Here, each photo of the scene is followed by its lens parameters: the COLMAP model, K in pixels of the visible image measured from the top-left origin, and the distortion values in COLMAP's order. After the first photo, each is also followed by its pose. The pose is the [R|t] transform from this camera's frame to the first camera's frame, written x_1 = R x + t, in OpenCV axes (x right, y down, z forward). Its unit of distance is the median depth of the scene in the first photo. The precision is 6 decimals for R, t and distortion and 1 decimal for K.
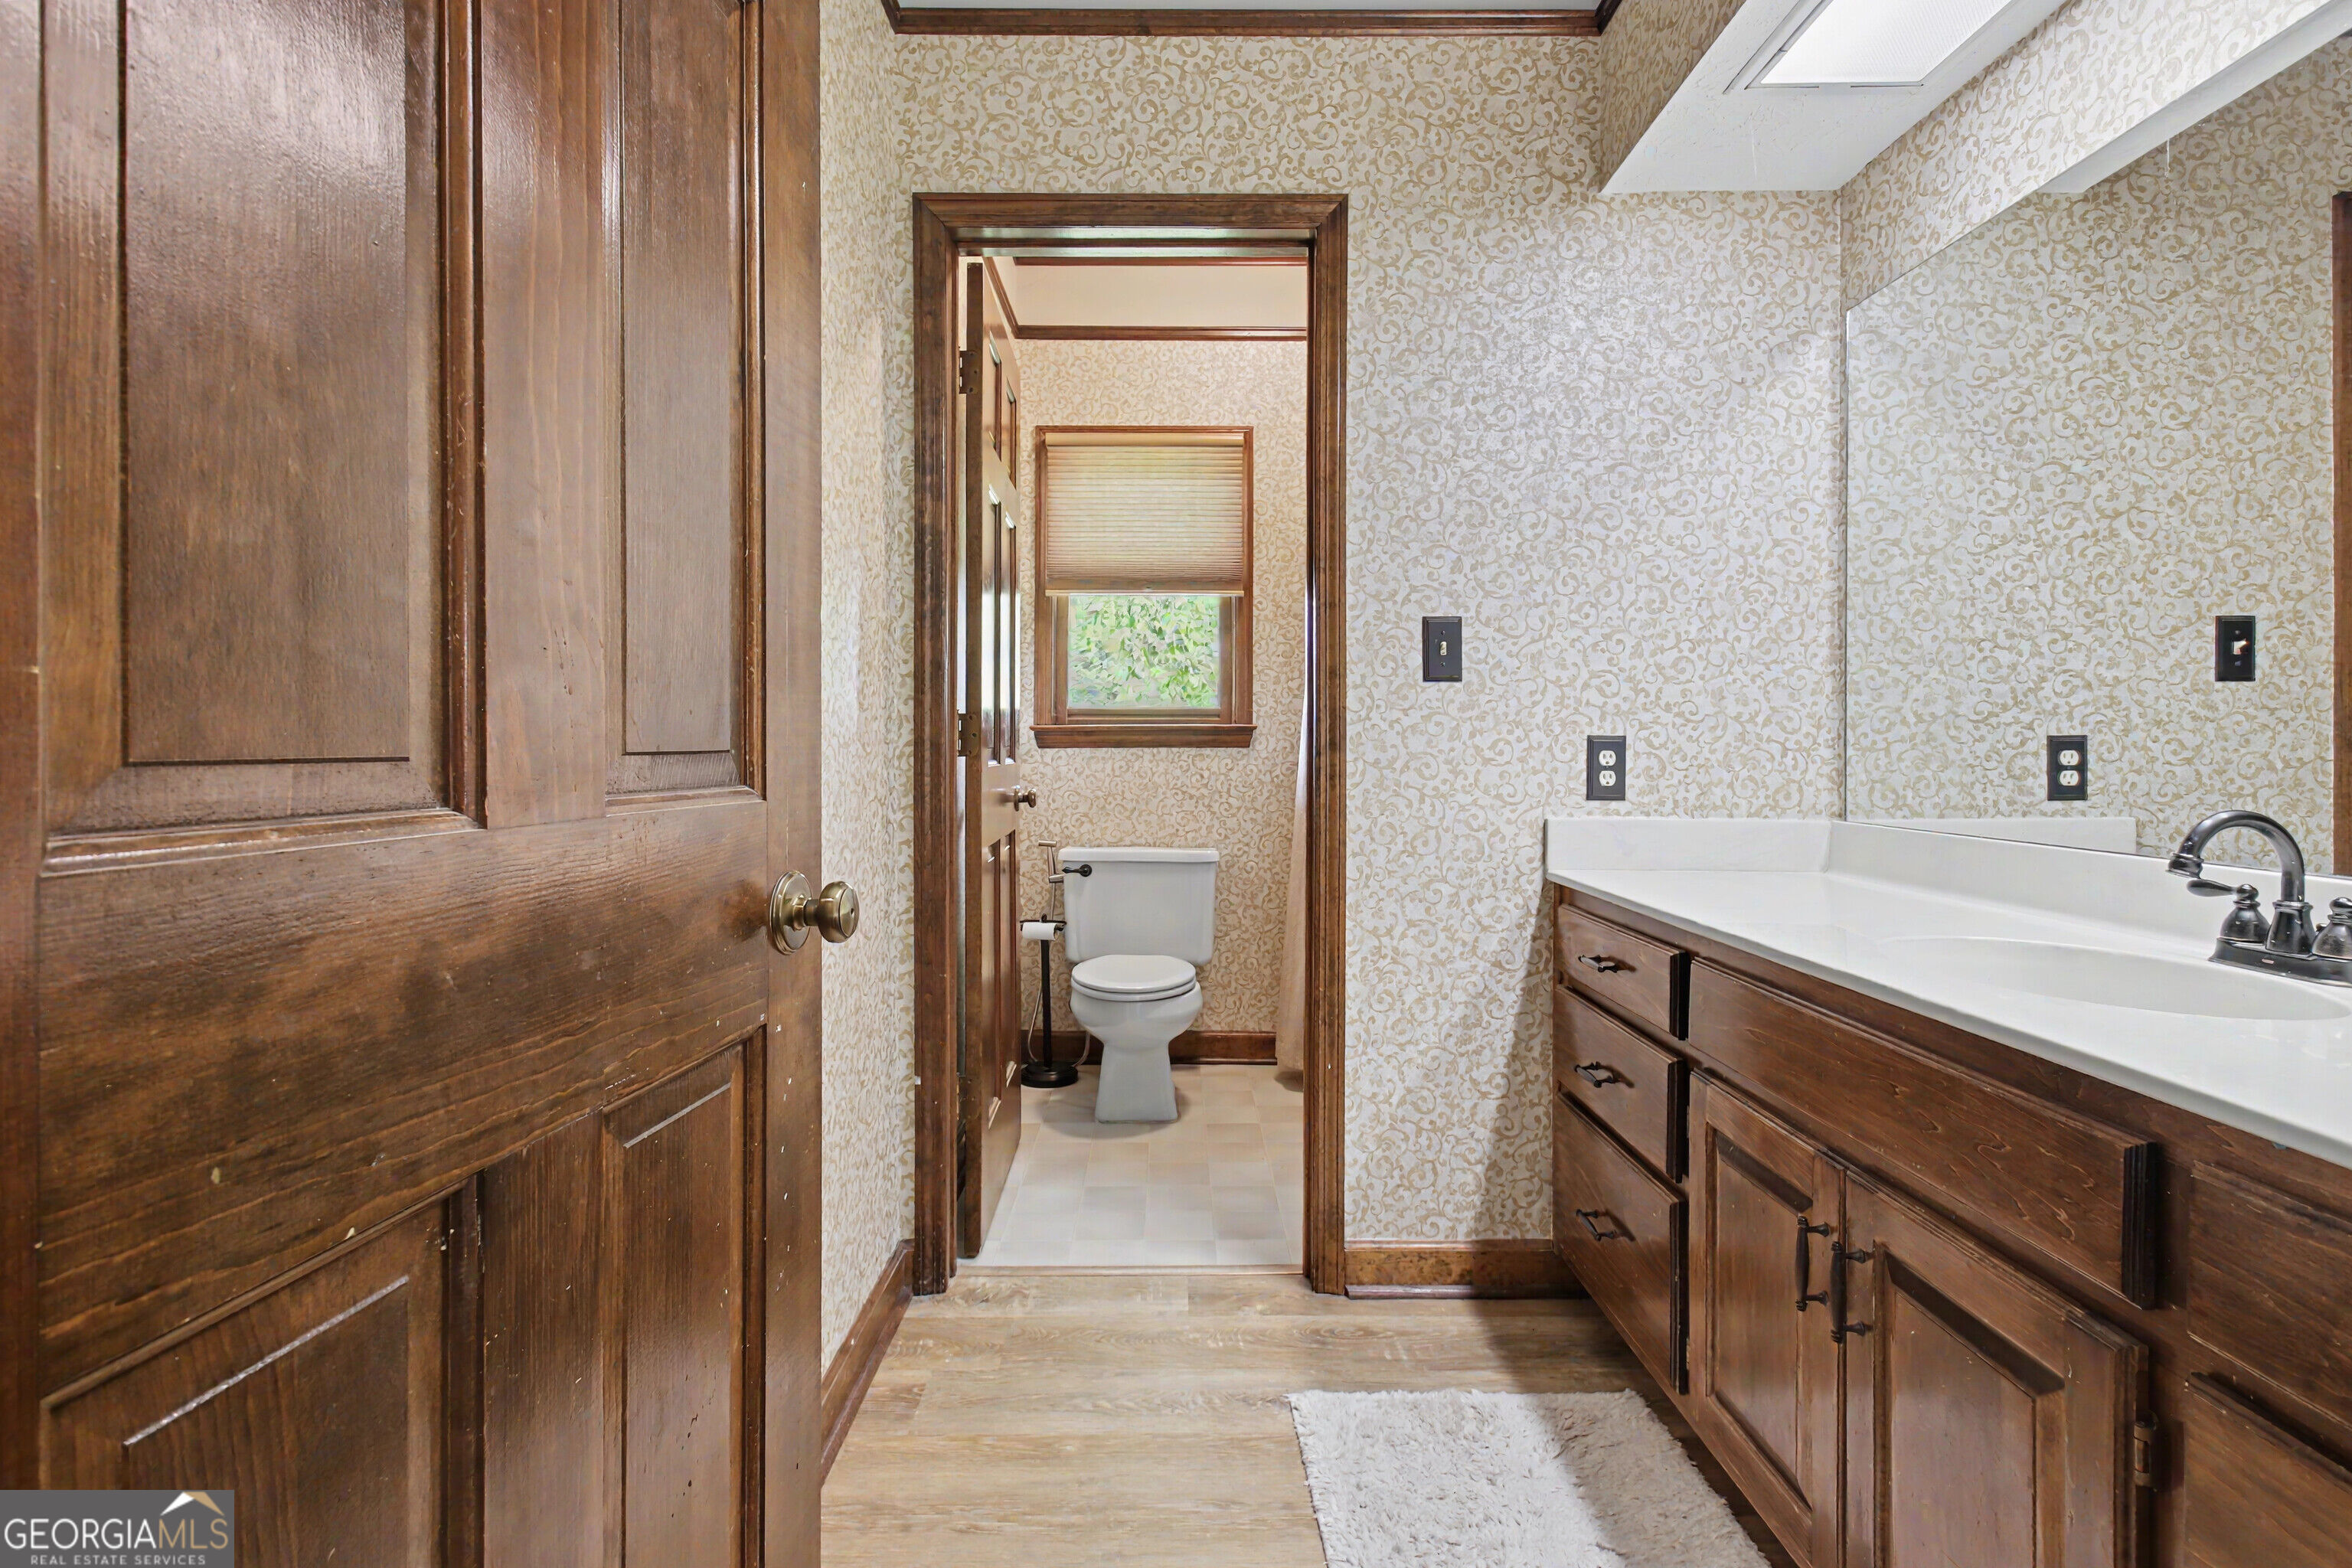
lens RADIAL K [[1143.2, 0, 1180.3], [0, 1143.2, 744.9], [0, 0, 1]] dist [0.000554, 0.000500]
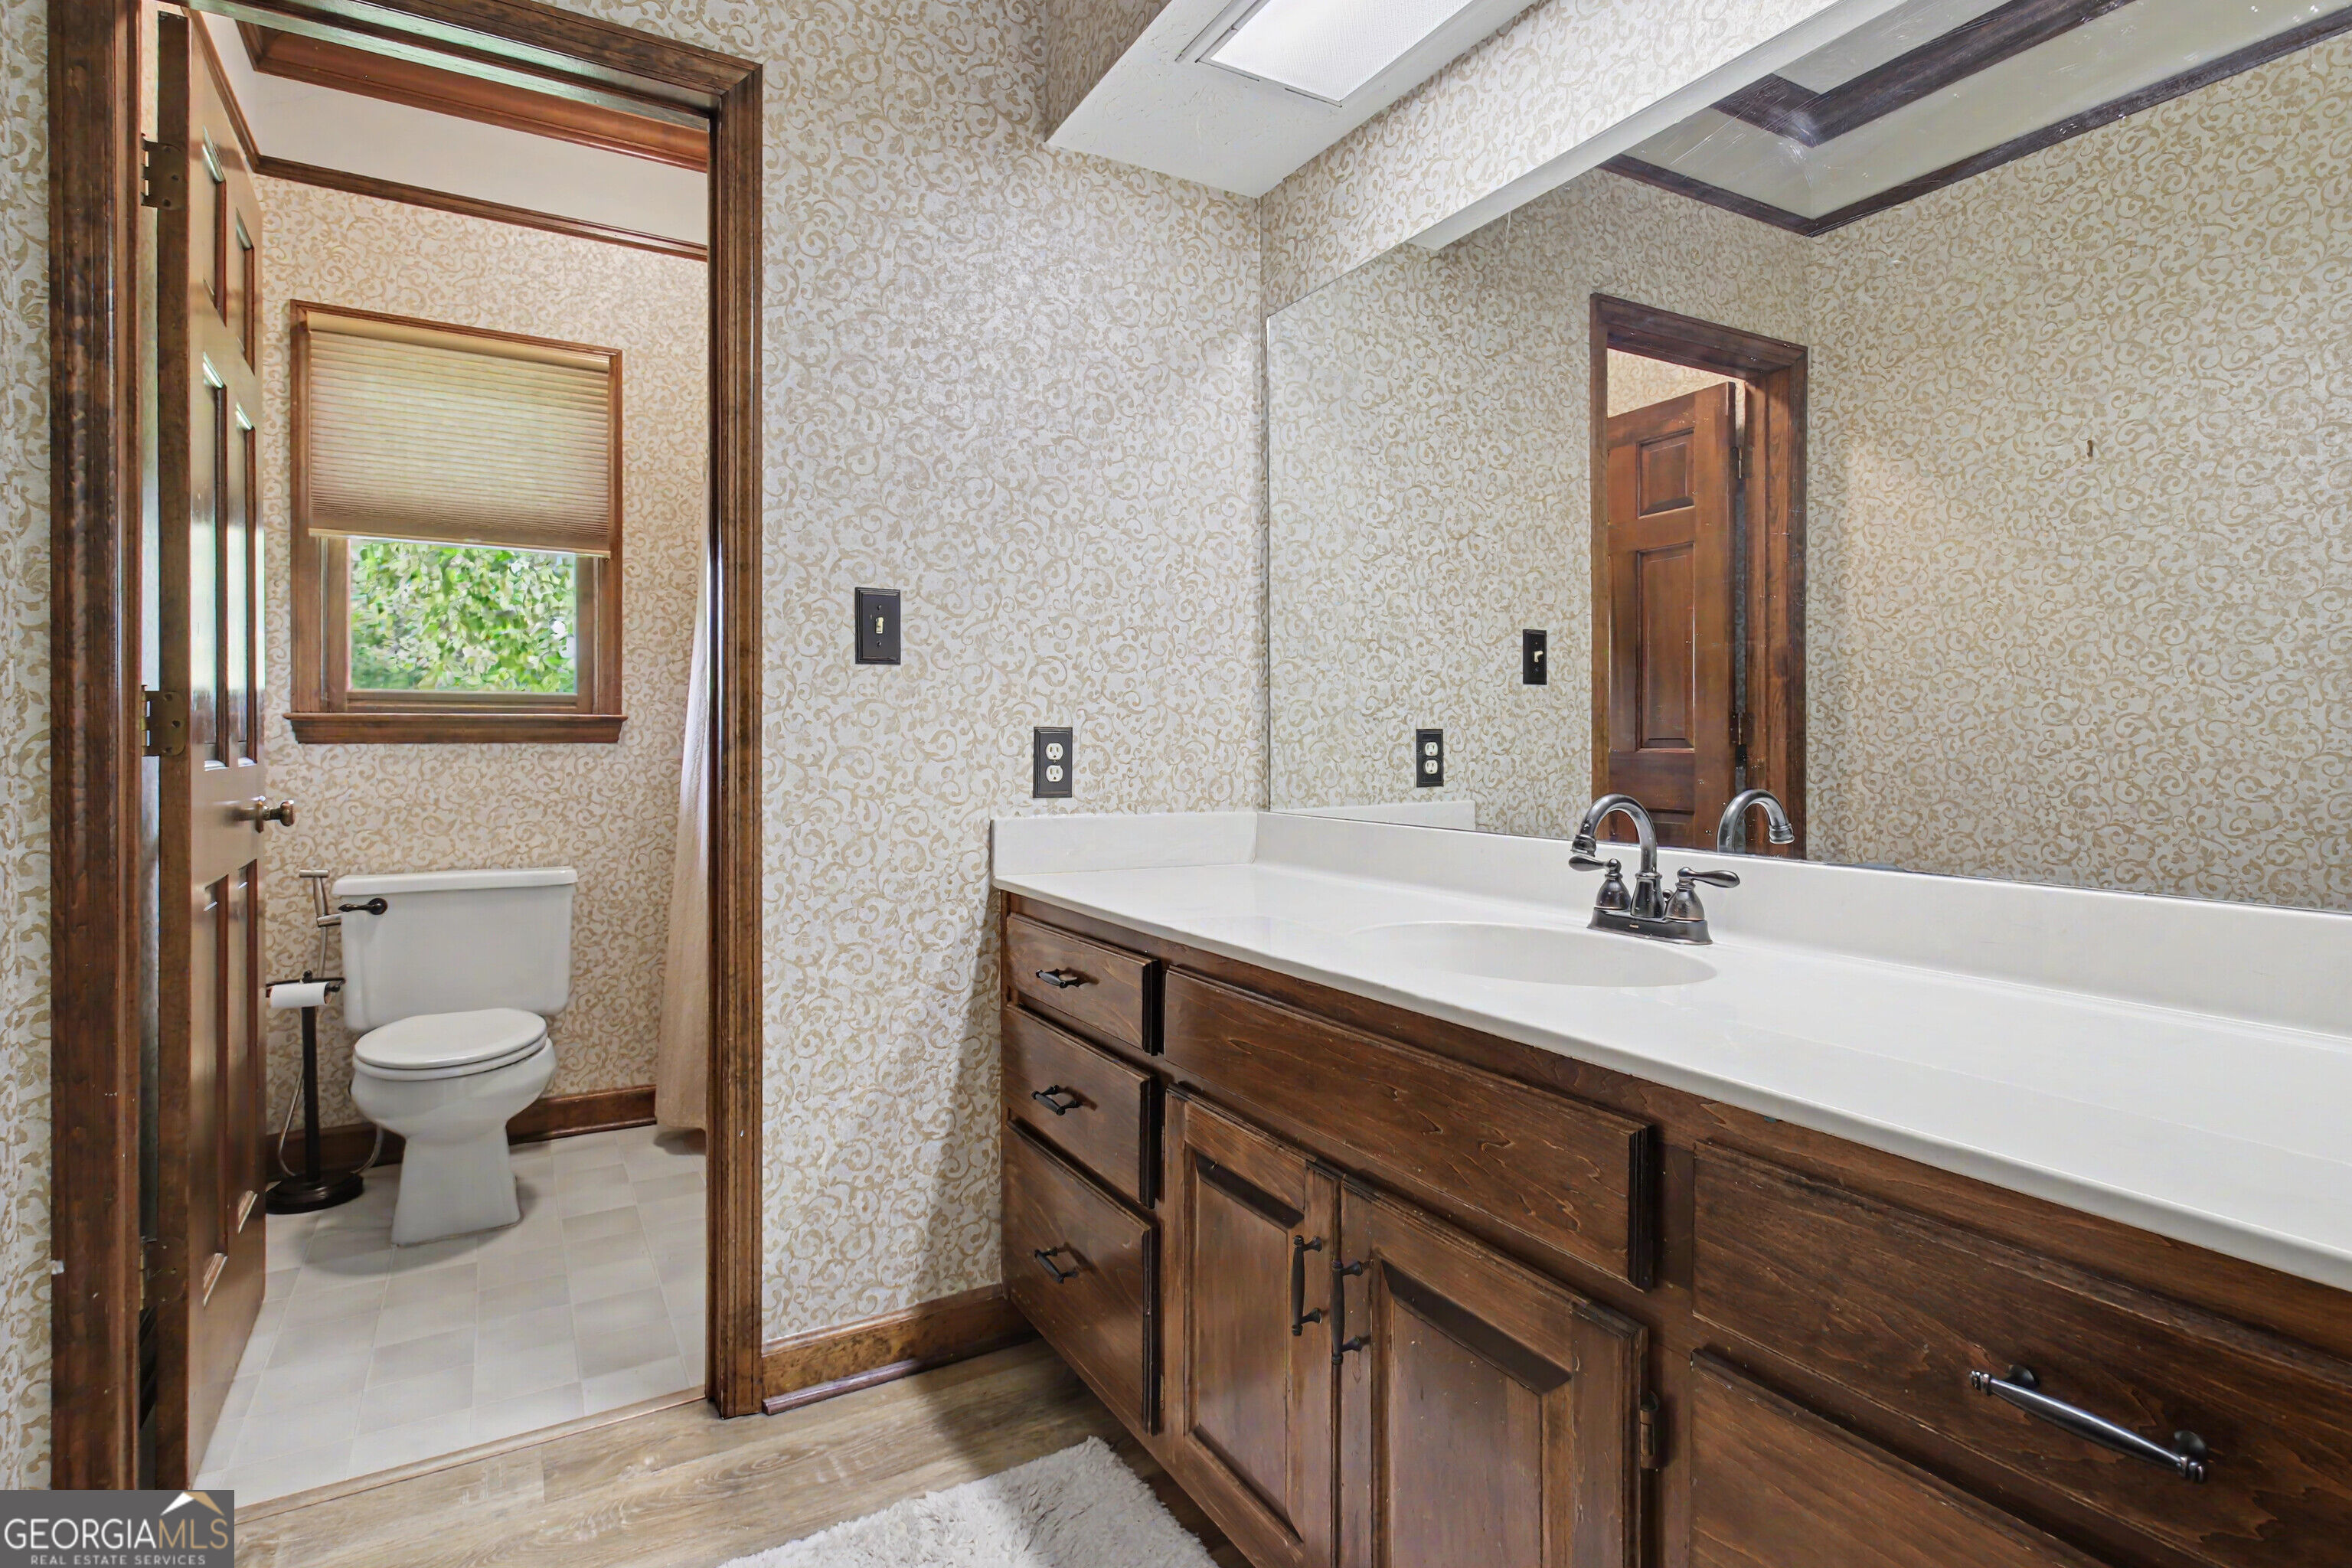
lens RADIAL K [[1175.0, 0, 1177.4], [0, 1175.0, 740.2], [0, 0, 1]] dist [0.007503, -0.000855]
pose [[0.870061, -0.001661, 0.492942, -0.011636], [0.001579, 0.999999, 0.000583, 0.001722], [-0.492942, 0.000271, 0.870062, 0.116569]]
